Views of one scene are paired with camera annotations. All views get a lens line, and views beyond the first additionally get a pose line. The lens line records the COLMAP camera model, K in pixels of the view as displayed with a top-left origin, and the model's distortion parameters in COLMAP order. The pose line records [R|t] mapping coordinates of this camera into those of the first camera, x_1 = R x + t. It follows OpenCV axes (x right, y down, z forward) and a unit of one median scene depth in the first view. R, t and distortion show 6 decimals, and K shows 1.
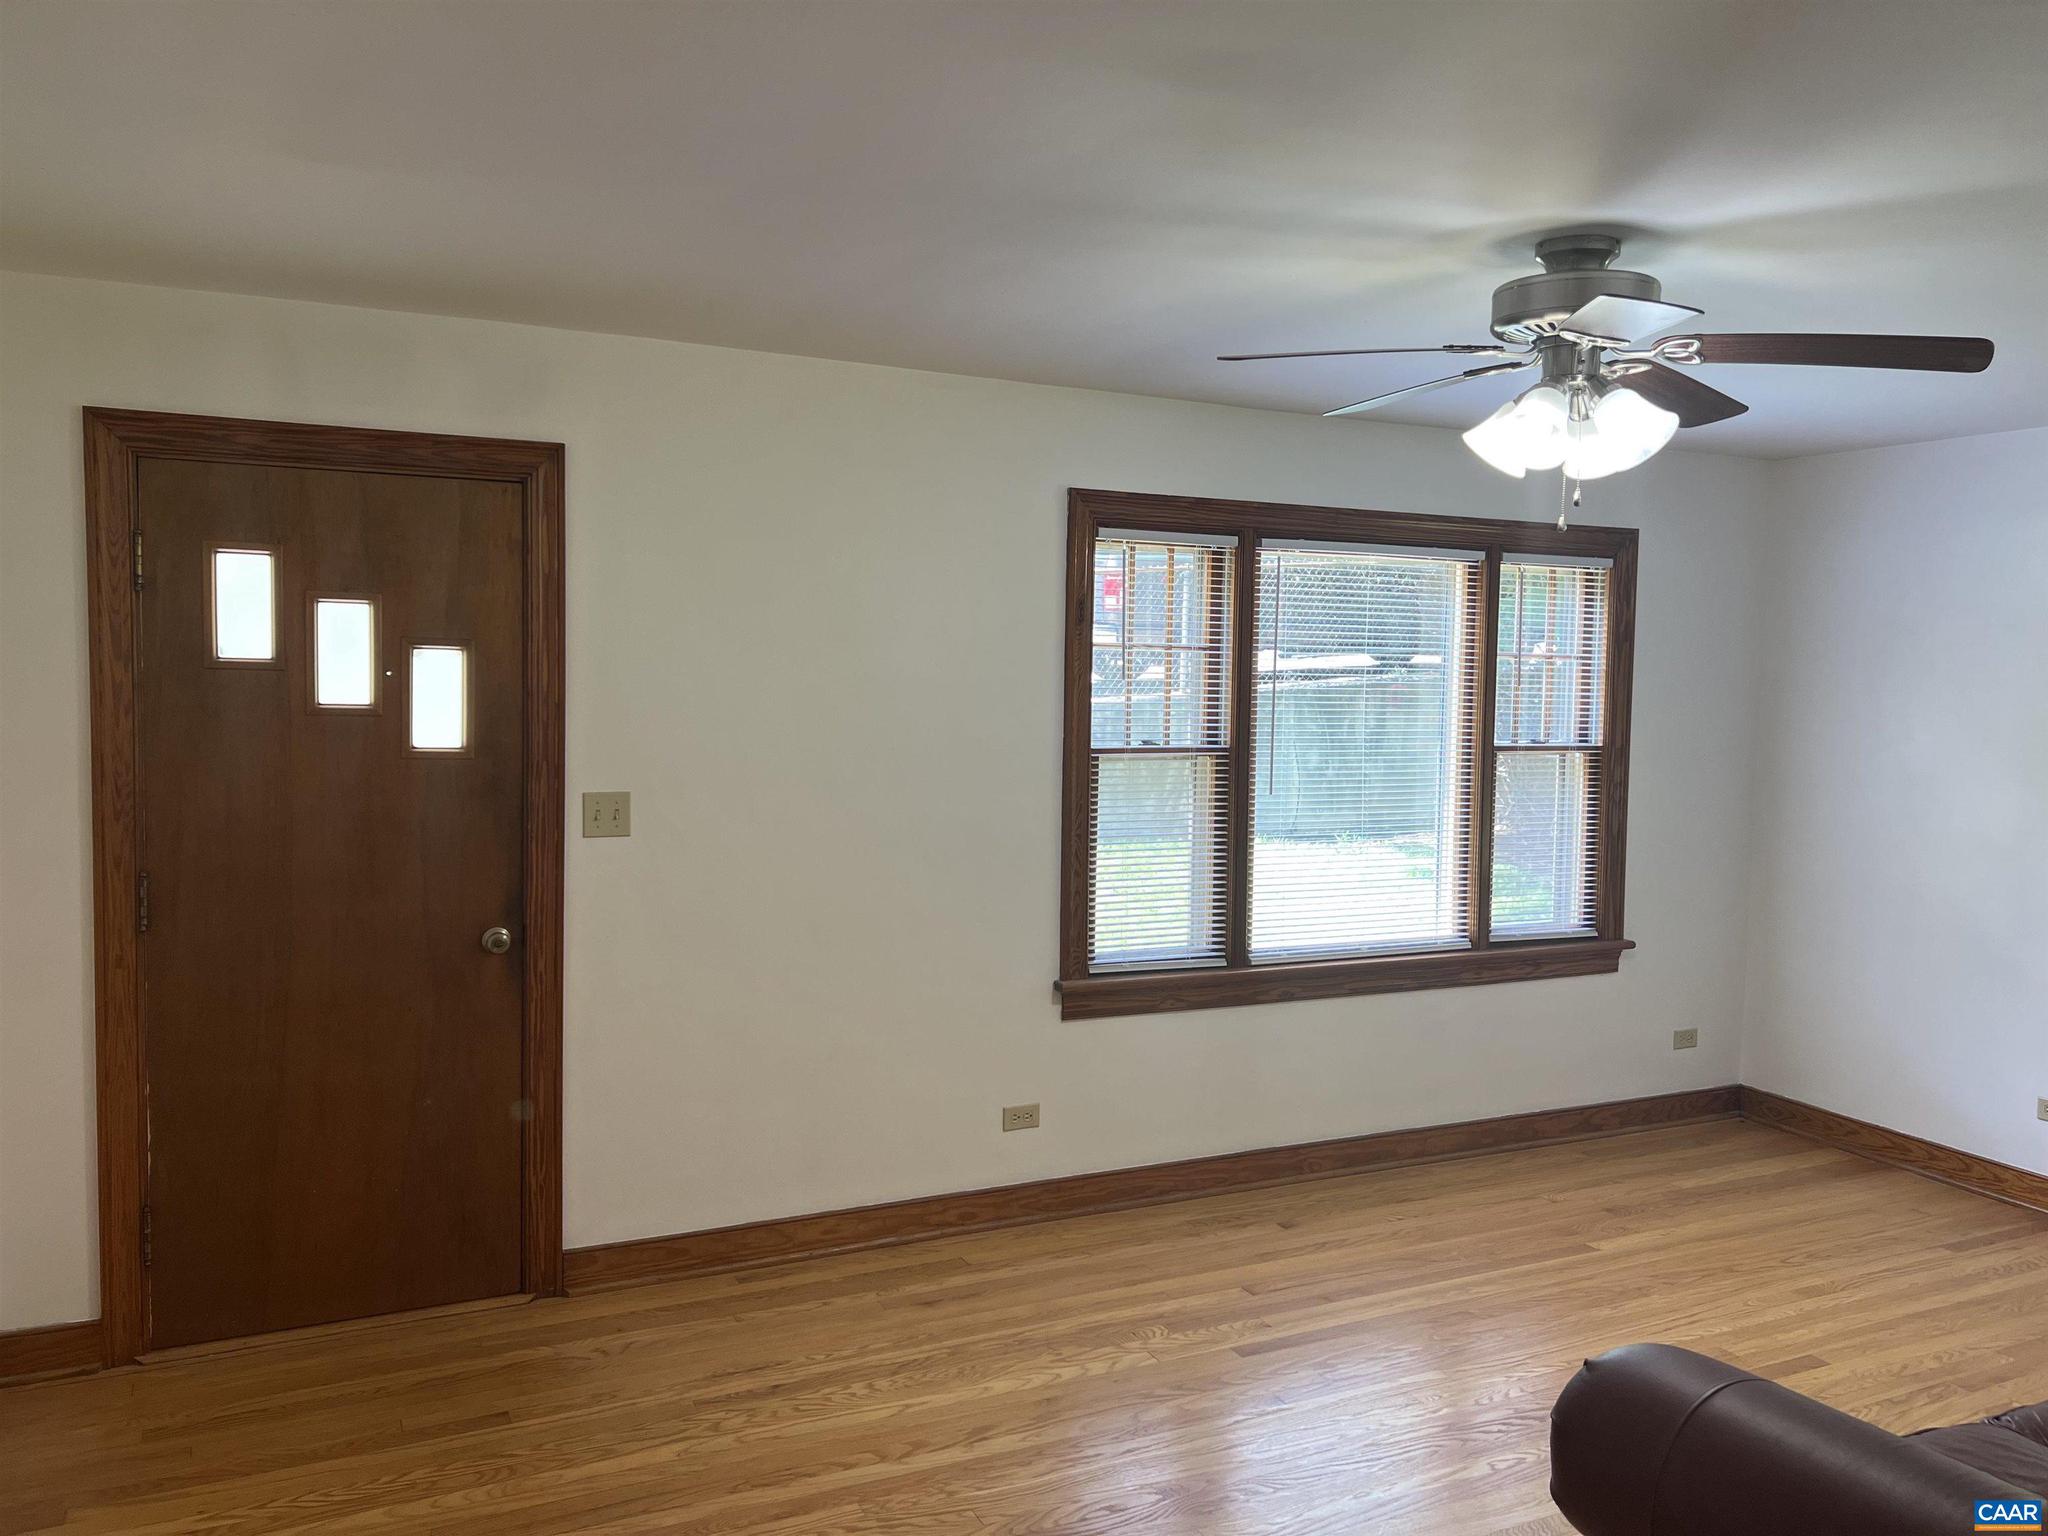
lens RADIAL K [[1520.8, 0, 1024.0], [0, 1520.8, 768.0], [0, 0, 1]] dist [0.012410, 0.003366]
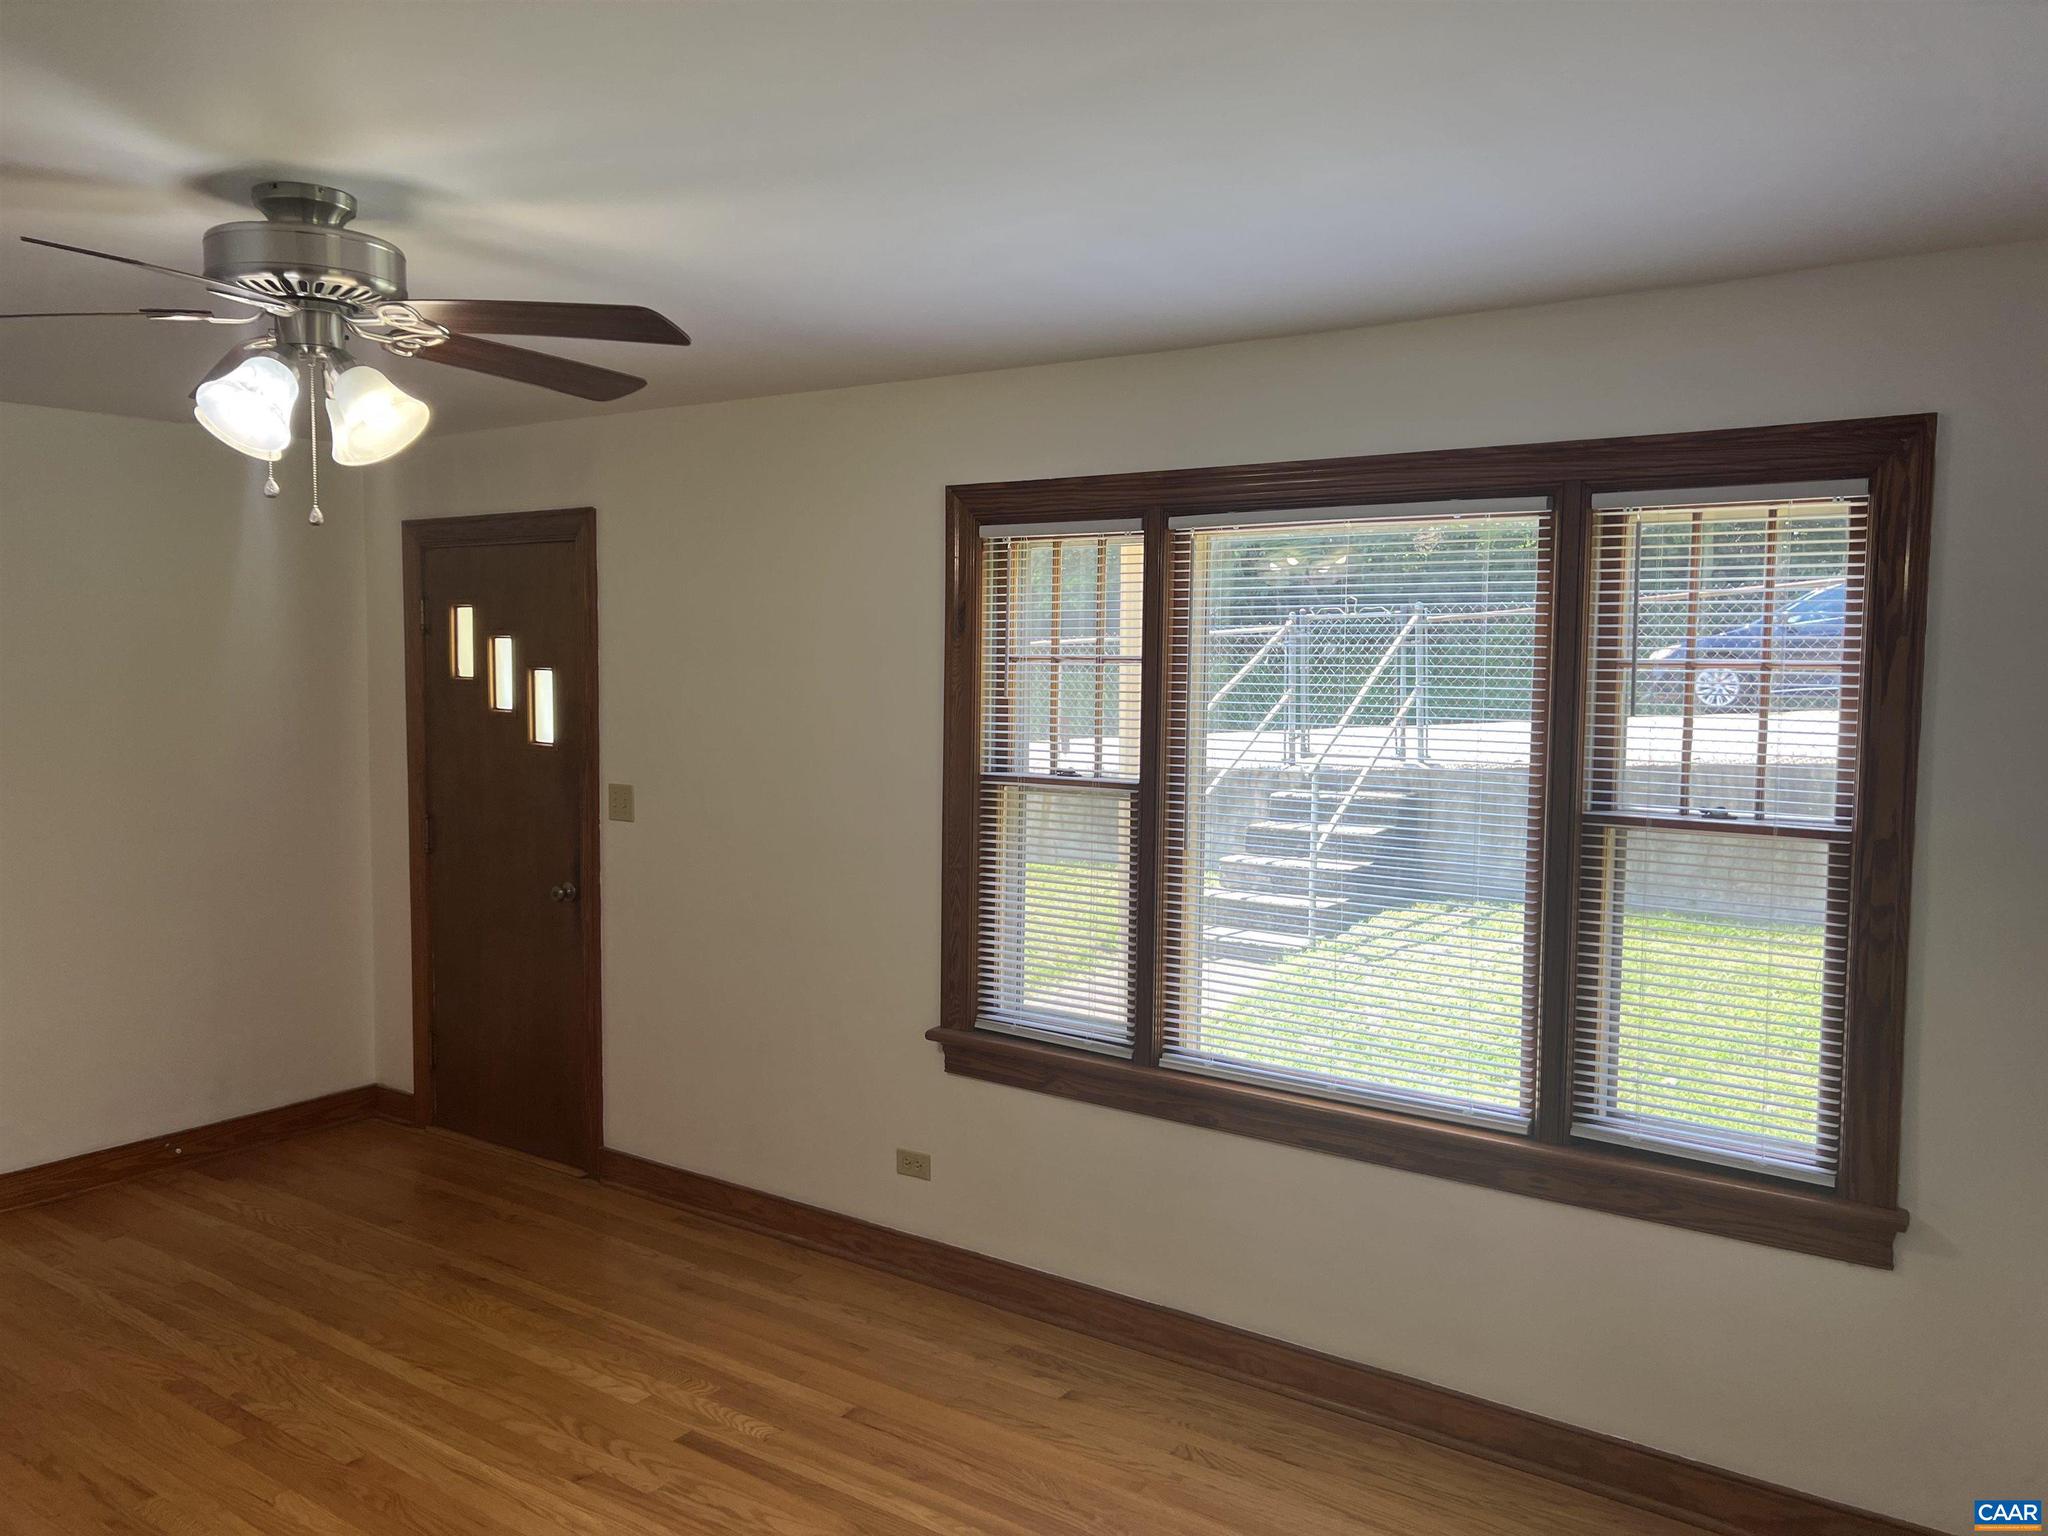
lens RADIAL K [[1520.8, 0, 1024.0], [0, 1520.8, 768.0], [0, 0, 1]] dist [0.012410, 0.003366]
pose [[0.496566, 0.047837, -0.866680, 0.890770], [-0.057178, 0.998114, 0.022331, -0.041236], [0.866114, 0.038466, 0.498365, 0.623397]]
